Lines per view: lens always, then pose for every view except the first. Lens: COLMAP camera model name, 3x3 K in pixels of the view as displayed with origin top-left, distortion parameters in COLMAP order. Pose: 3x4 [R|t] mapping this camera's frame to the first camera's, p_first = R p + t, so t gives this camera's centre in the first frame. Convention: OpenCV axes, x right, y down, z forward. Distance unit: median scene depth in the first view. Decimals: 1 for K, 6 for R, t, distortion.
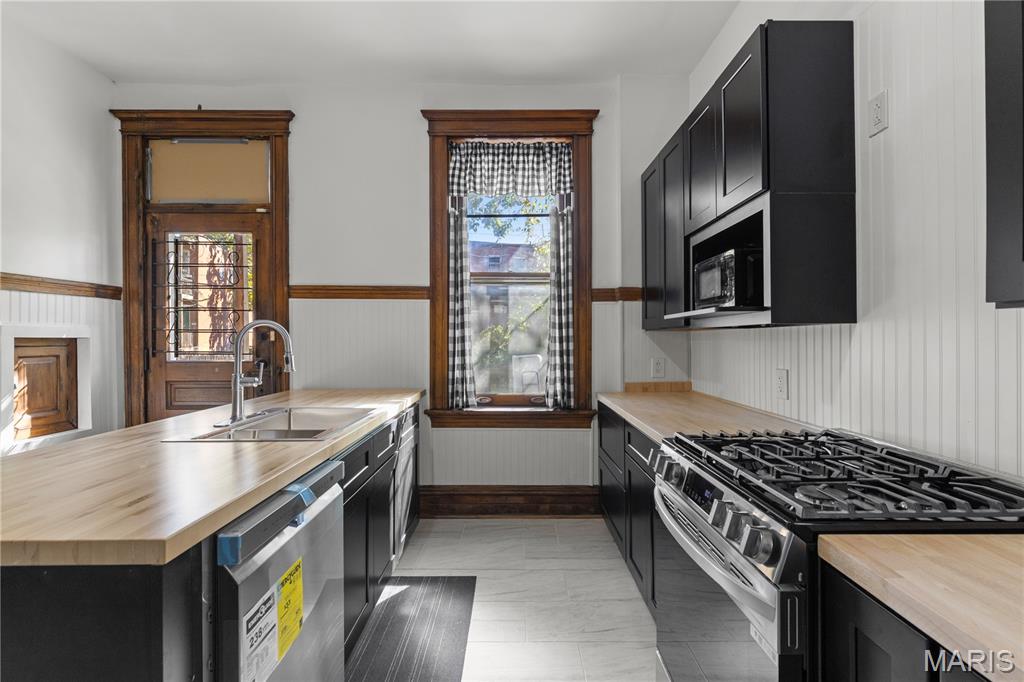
lens RADIAL K [[470.0, 0, 515.2], [0, 470.0, 335.6], [0, 0, 1]] dist [-0.002657, -0.000186]
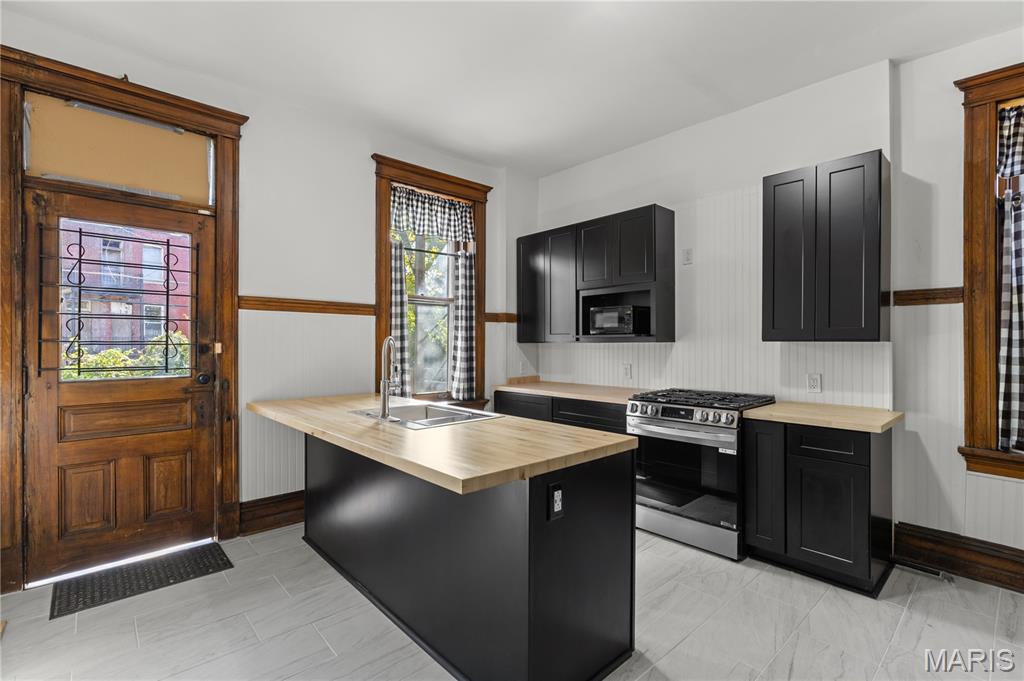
lens RADIAL K [[465.9, 0, 512.0], [0, 465.9, 340.5], [0, 0, 1]] dist [0.001230, 0.000040]
pose [[0.743132, 0.002655, 0.669140, -0.704910], [-0.001250, 0.999996, -0.002579, -0.013176], [-0.669144, 0.001080, 0.743132, -0.085193]]
